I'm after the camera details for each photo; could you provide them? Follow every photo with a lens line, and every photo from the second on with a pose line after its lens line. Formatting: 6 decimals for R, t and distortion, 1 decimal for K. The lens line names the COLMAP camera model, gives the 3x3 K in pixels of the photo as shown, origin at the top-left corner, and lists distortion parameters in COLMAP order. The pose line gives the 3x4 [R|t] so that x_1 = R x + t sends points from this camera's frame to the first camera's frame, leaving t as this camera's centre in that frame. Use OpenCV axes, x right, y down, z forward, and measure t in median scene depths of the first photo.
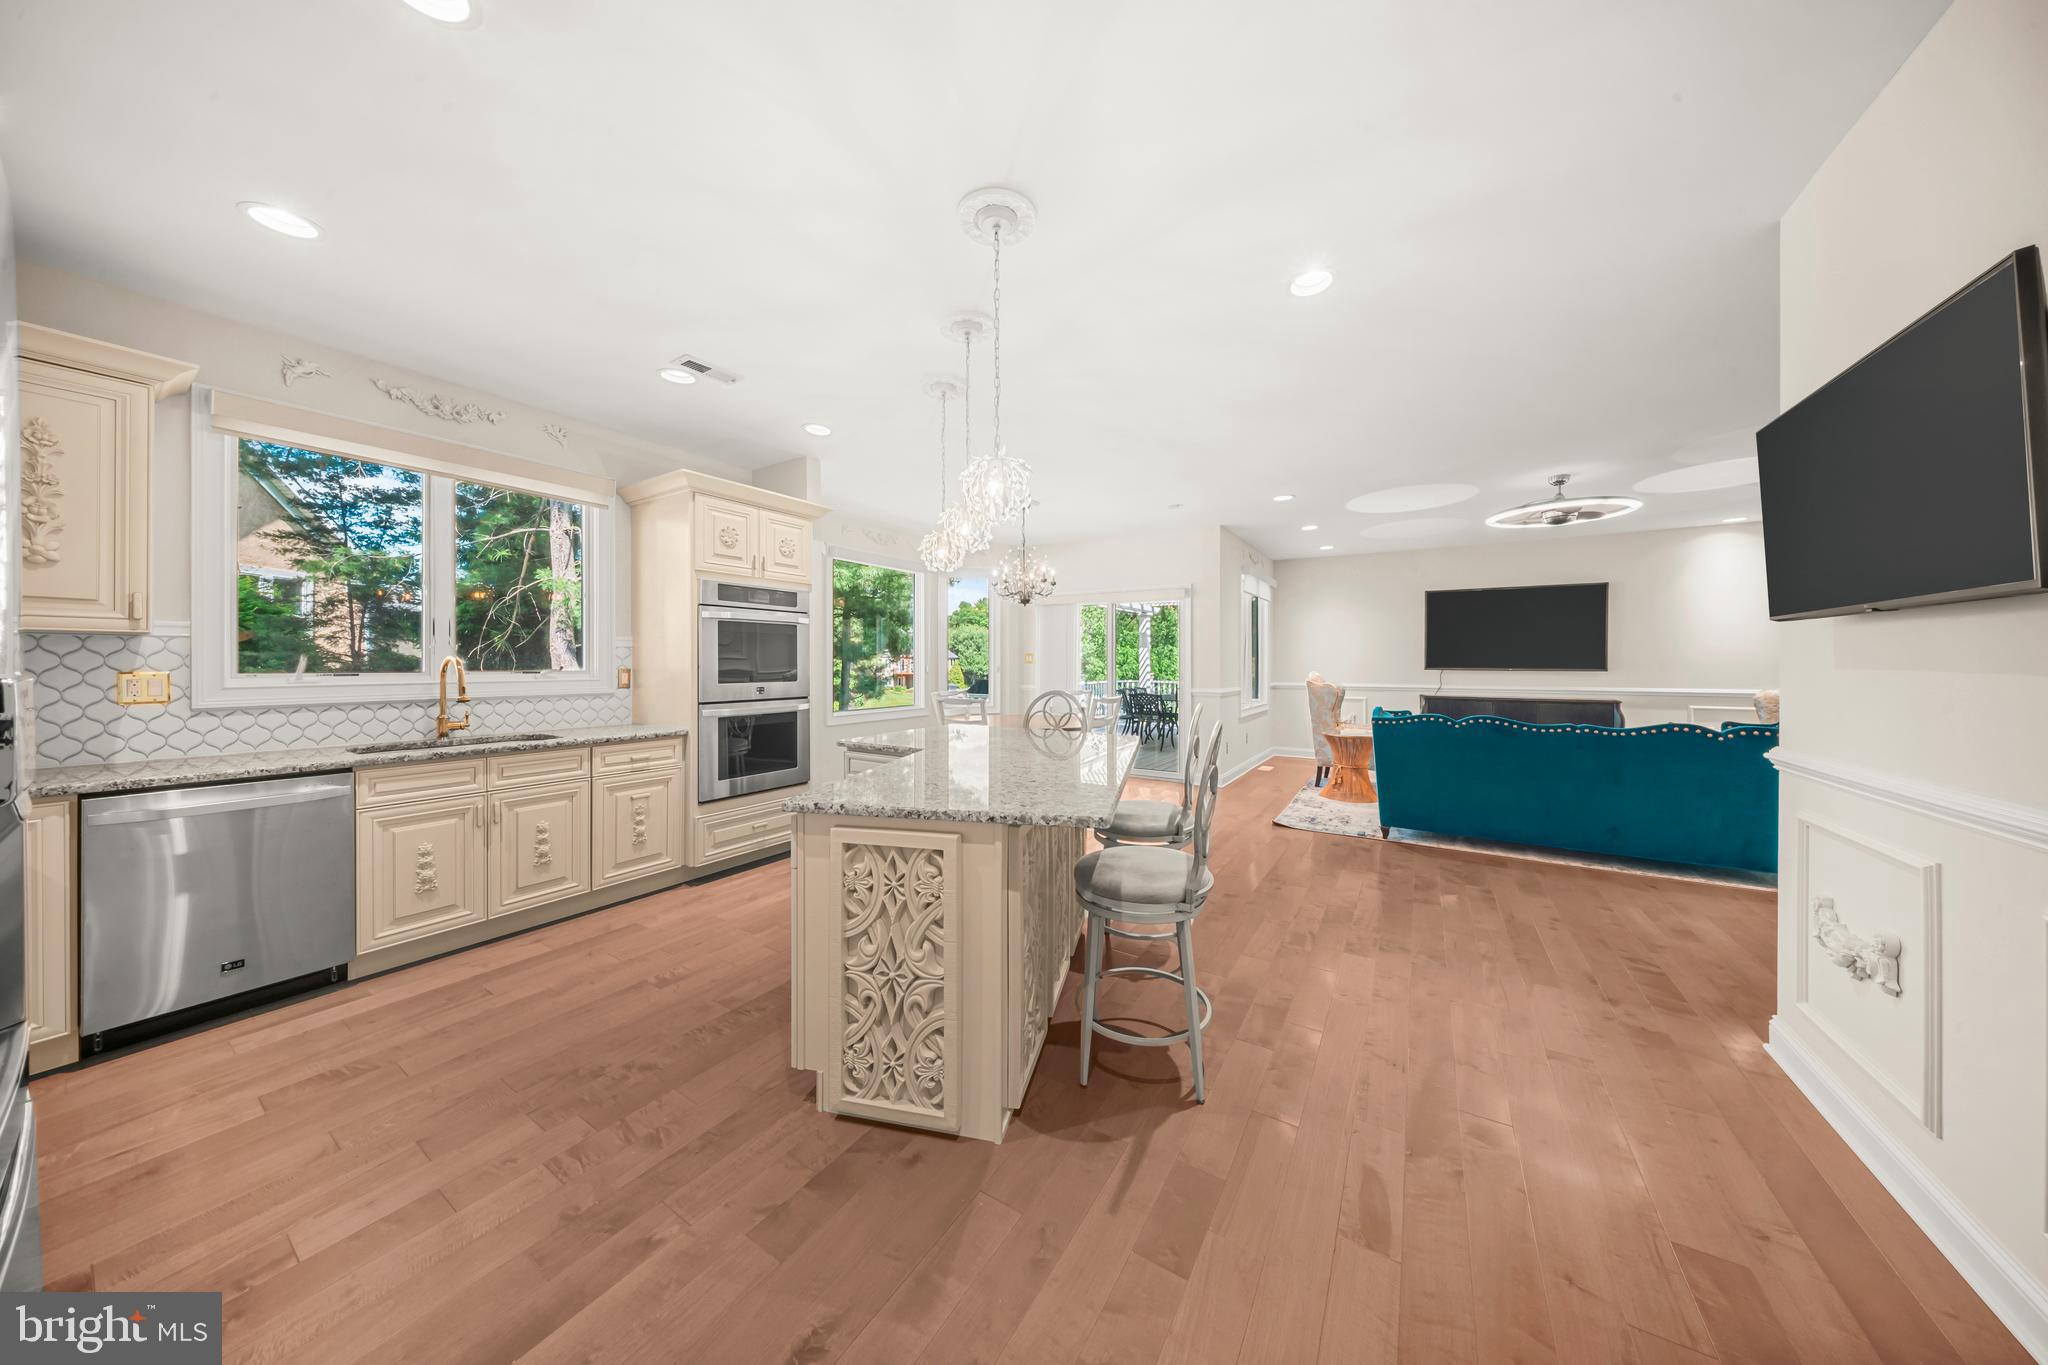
lens RADIAL K [[617.6, 0, 1029.4], [0, 617.6, 668.4], [0, 0, 1]] dist [0.000708, -0.000018]
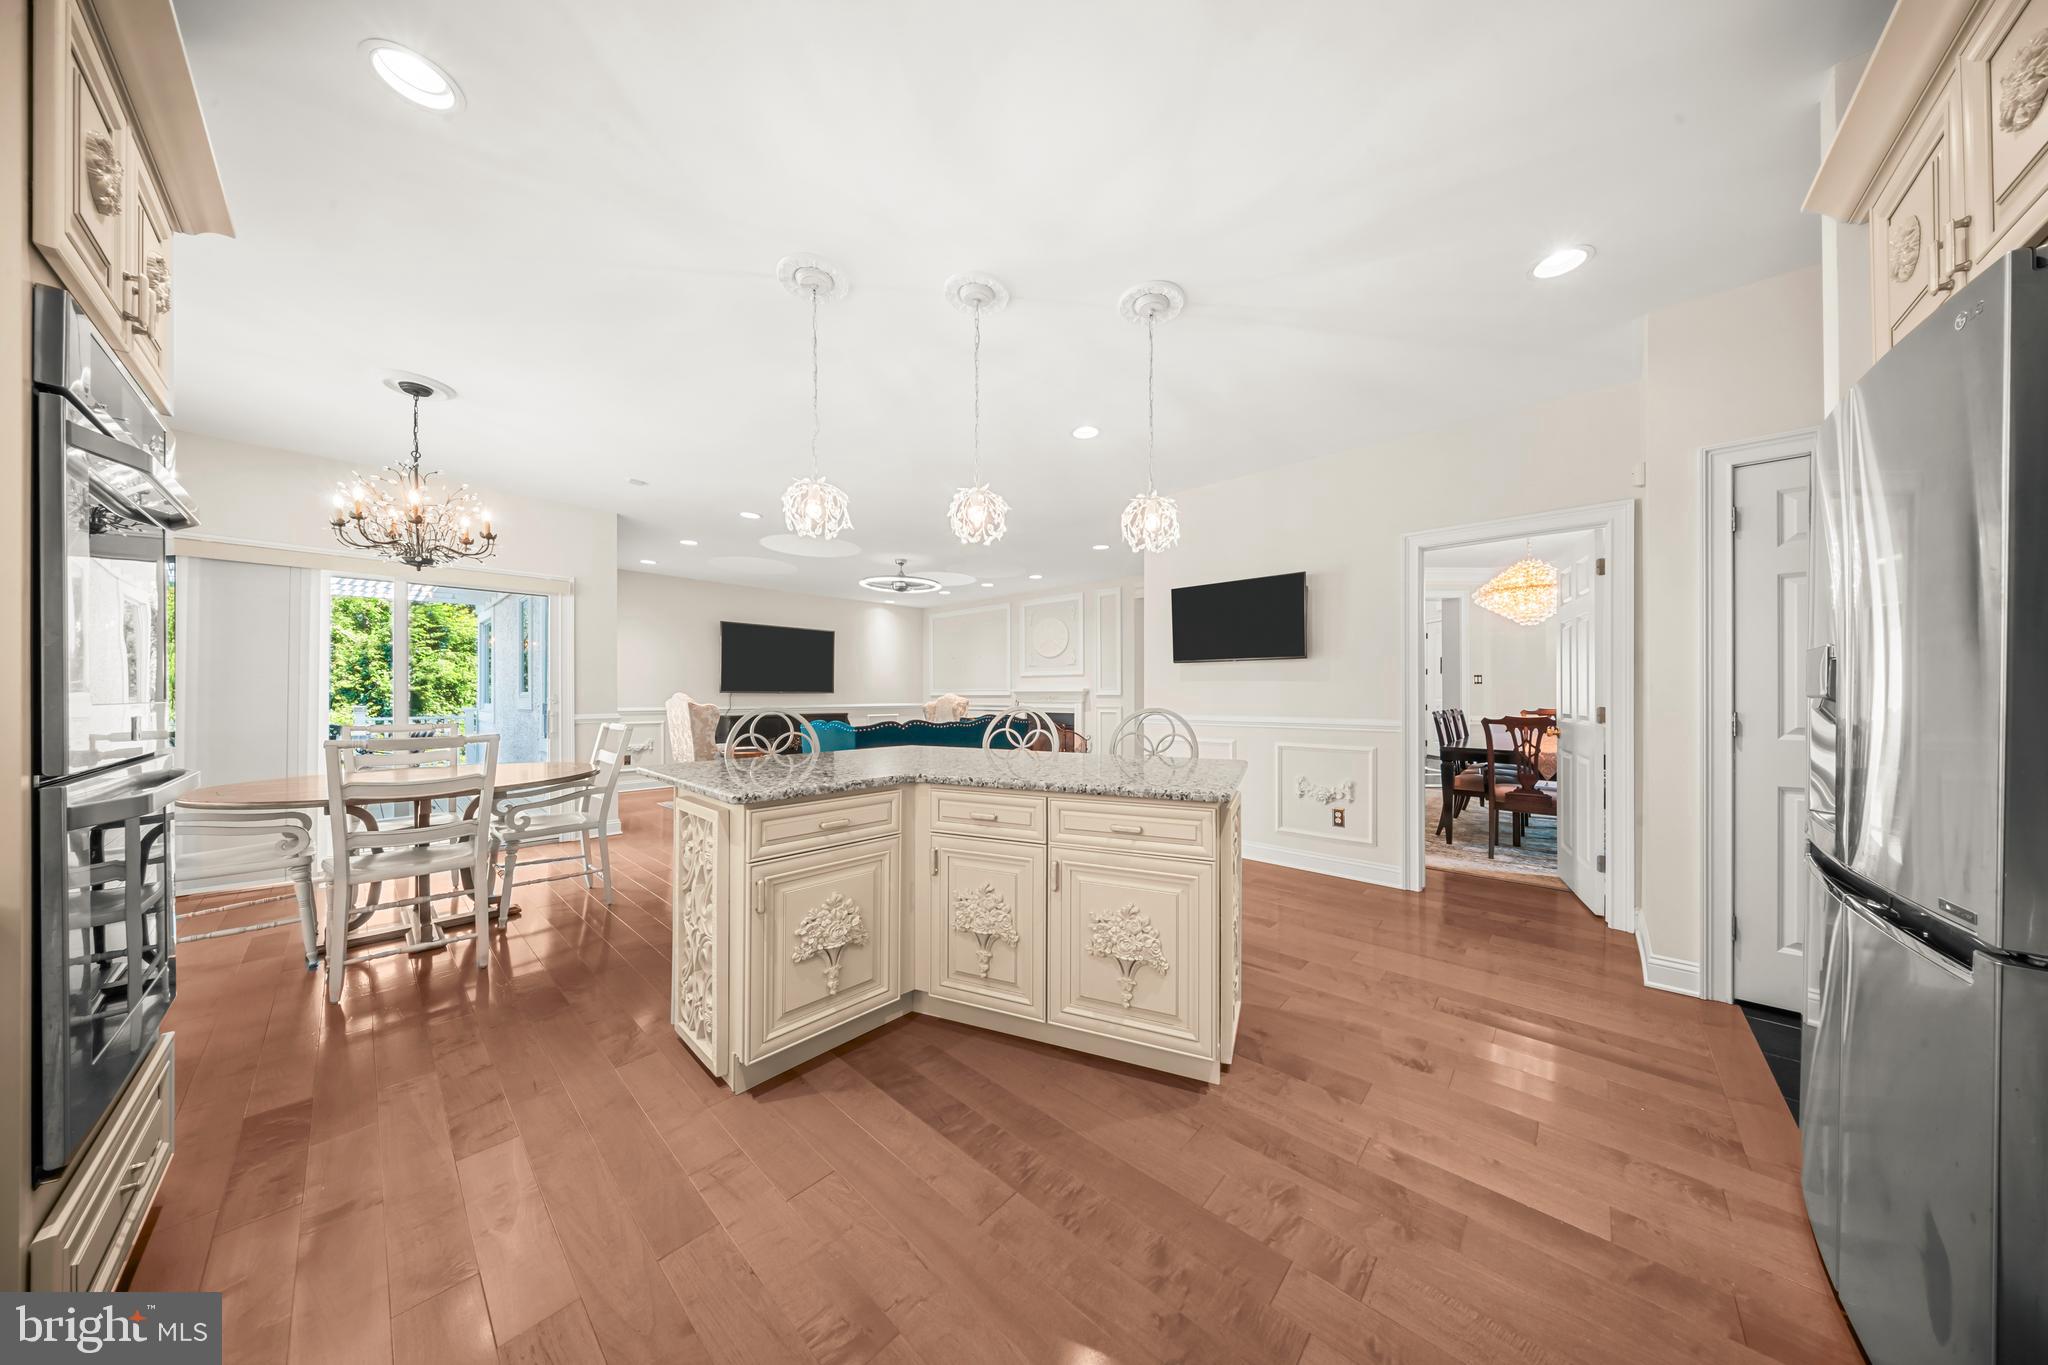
lens RADIAL K [[616.3, 0, 1031.2], [0, 616.3, 694.4], [0, 0, 1]] dist [-0.000084, -0.000038]
pose [[0.175220, 0.001149, 0.984529, -0.553678], [0.009406, 0.999952, -0.002841, 0.021760], [-0.984484, 0.009758, 0.175201, 0.435944]]
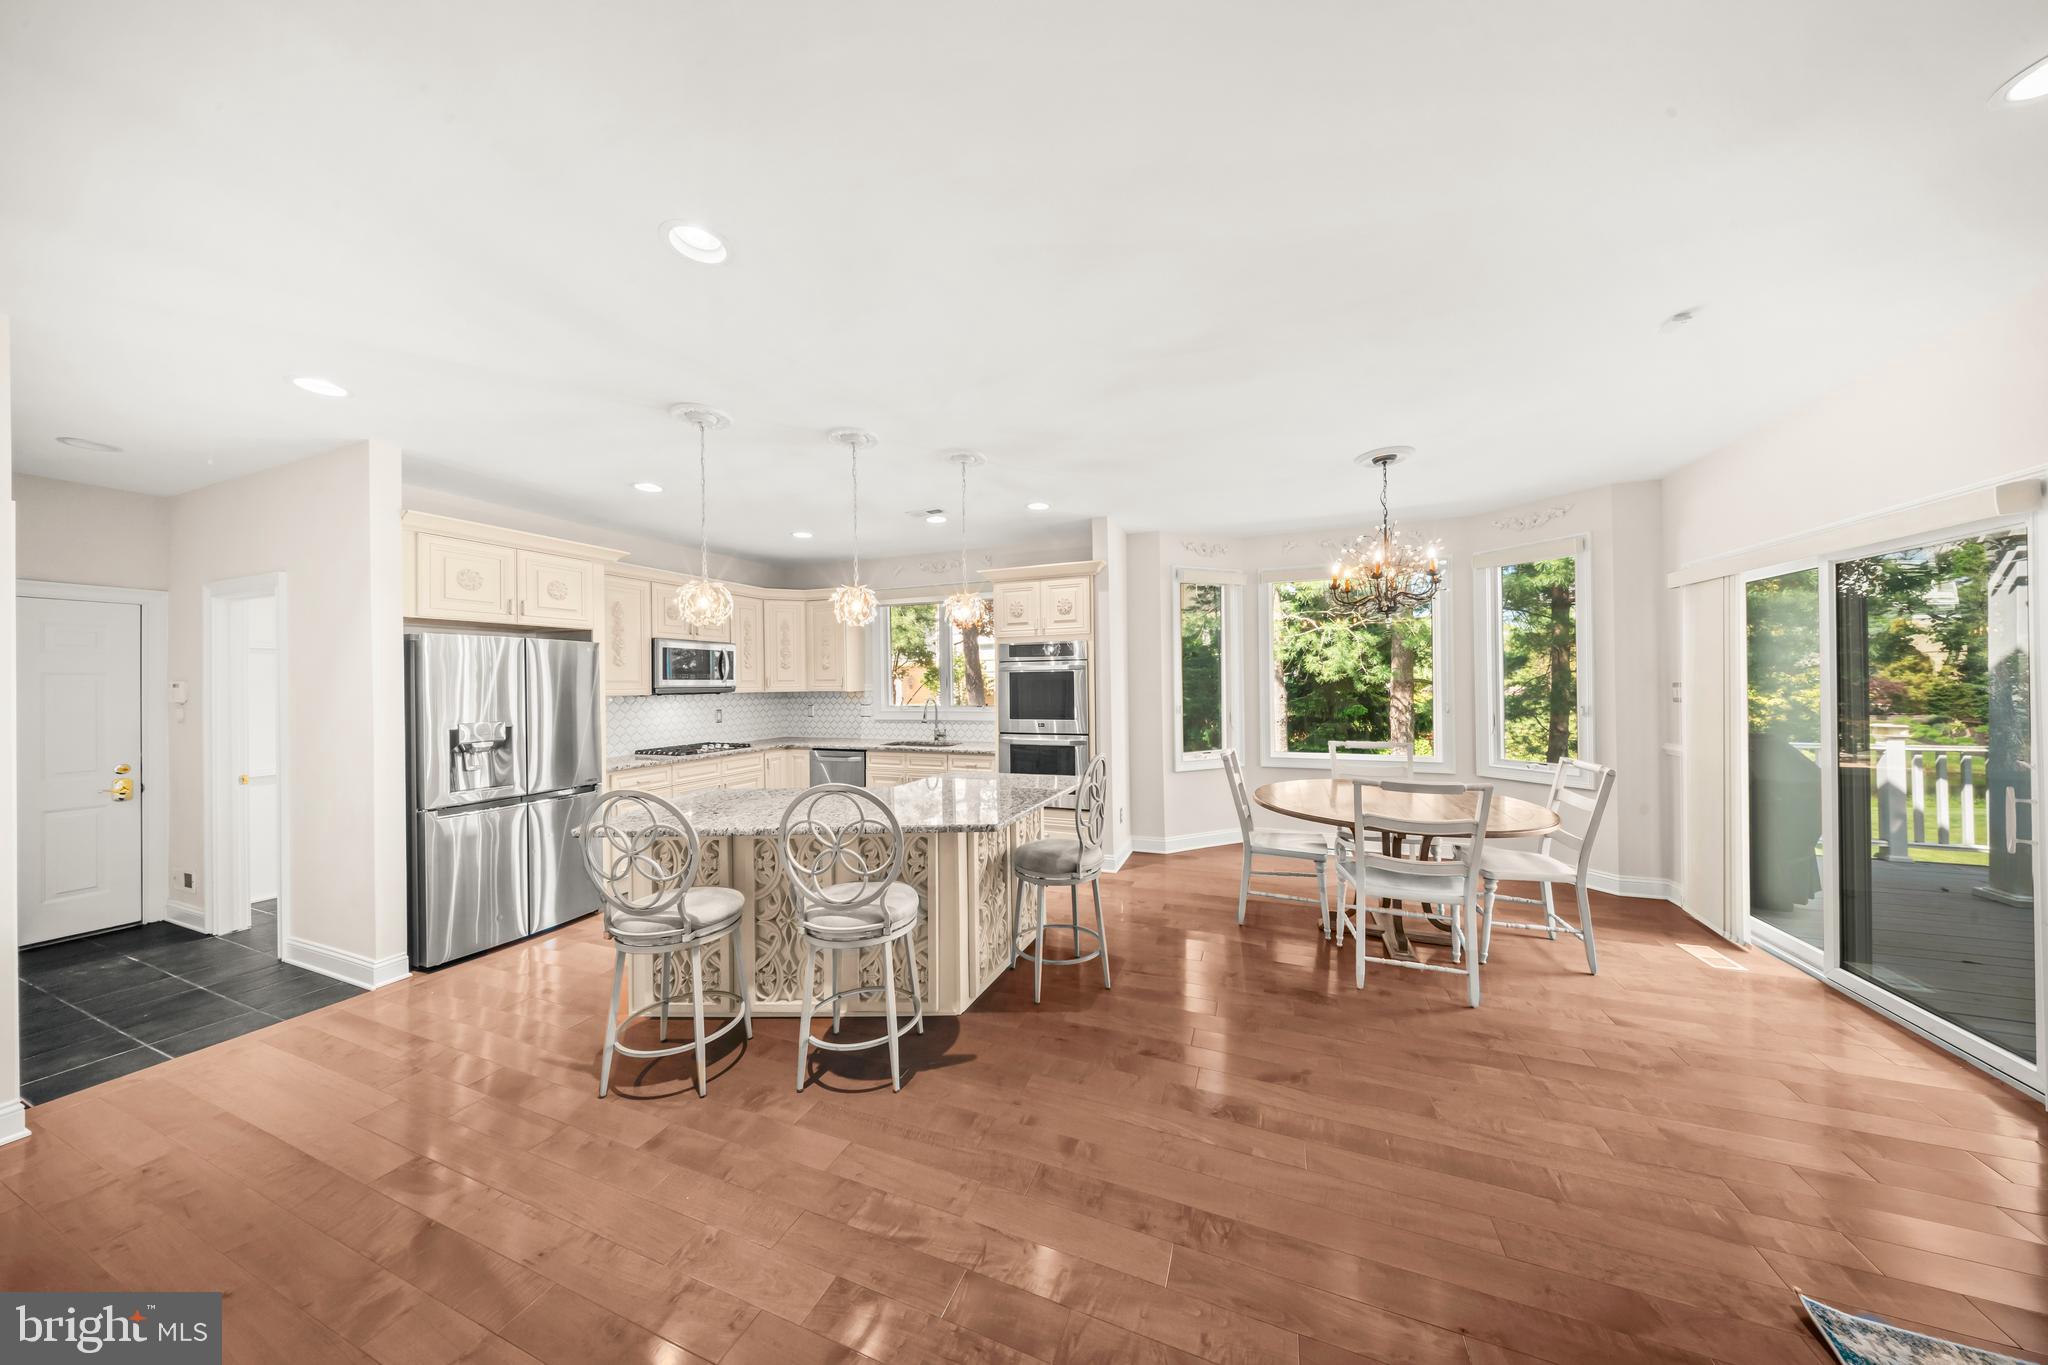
lens RADIAL K [[611.9, 0, 1026.6], [0, 611.9, 678.5], [0, 0, 1]] dist [-0.000497, -0.000075]
pose [[0.189423, -0.005138, -0.981882, 0.641143], [0.004821, 0.999979, -0.004303, -0.046262], [0.981884, -0.003919, 0.189444, 0.618411]]
